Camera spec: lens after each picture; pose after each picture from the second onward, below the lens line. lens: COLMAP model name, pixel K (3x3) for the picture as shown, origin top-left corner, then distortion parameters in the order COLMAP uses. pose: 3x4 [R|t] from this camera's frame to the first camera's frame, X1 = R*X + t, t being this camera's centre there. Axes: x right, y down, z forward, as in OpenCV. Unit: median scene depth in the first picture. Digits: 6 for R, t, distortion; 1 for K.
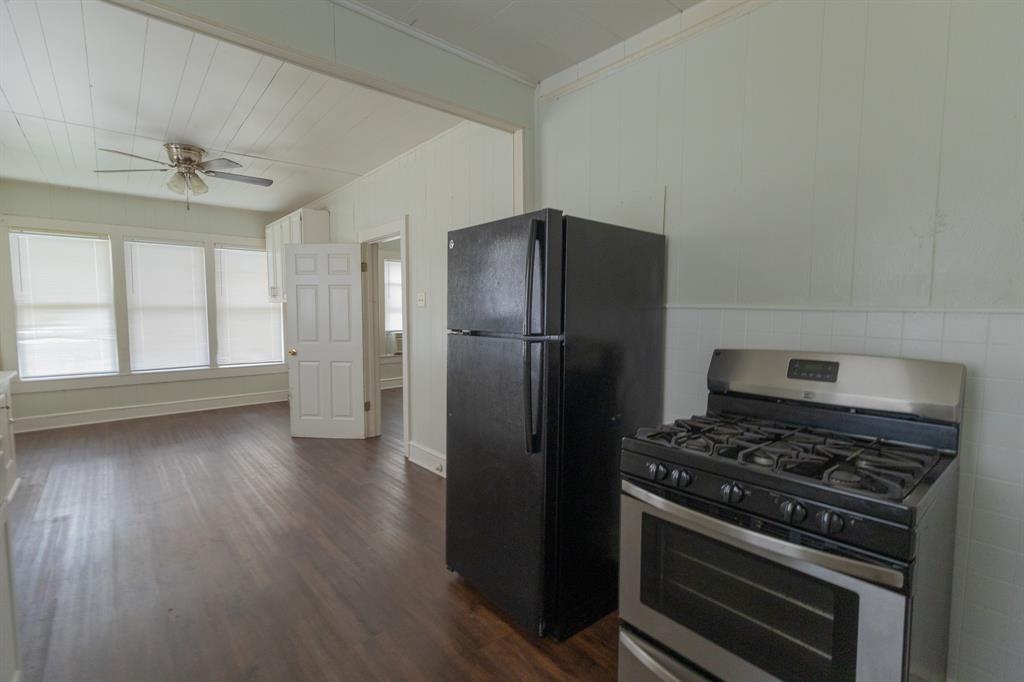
lens RADIAL K [[473.4, 0, 484.9], [0, 473.4, 343.8], [0, 0, 1]] dist [-0.004629, 0.001717]
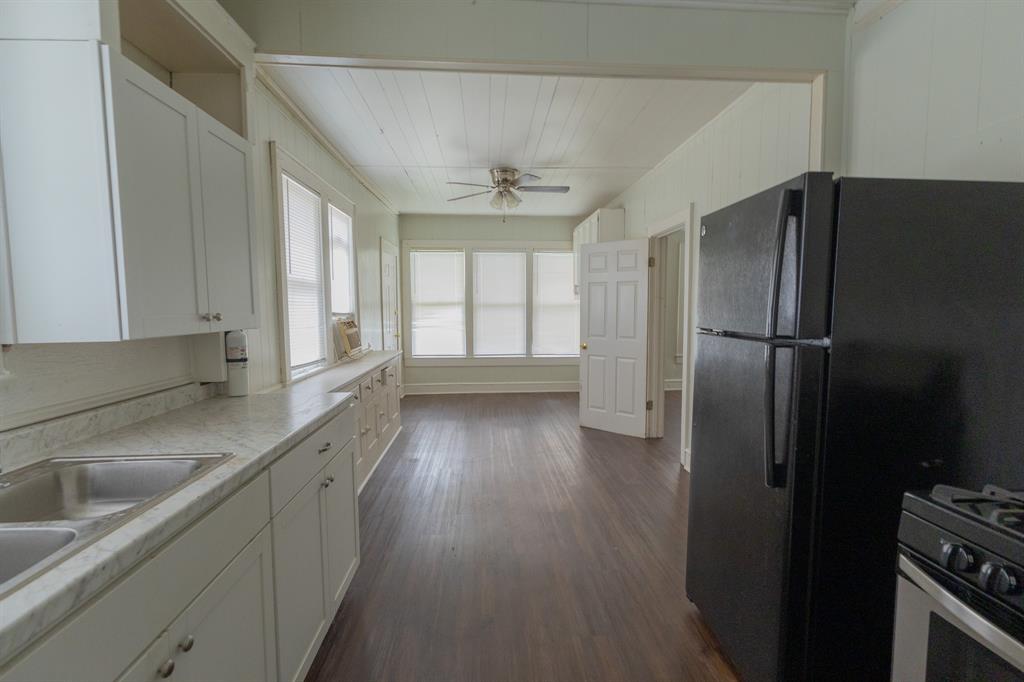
lens RADIAL K [[473.4, 0, 503.7], [0, 473.4, 340.9], [0, 0, 1]] dist [-0.004629, 0.001717]
pose [[0.803708, 0.040918, -0.593615, 0.091850], [-0.040078, 0.999090, 0.014606, -0.002758], [0.593673, 0.012052, 0.804616, 0.044492]]
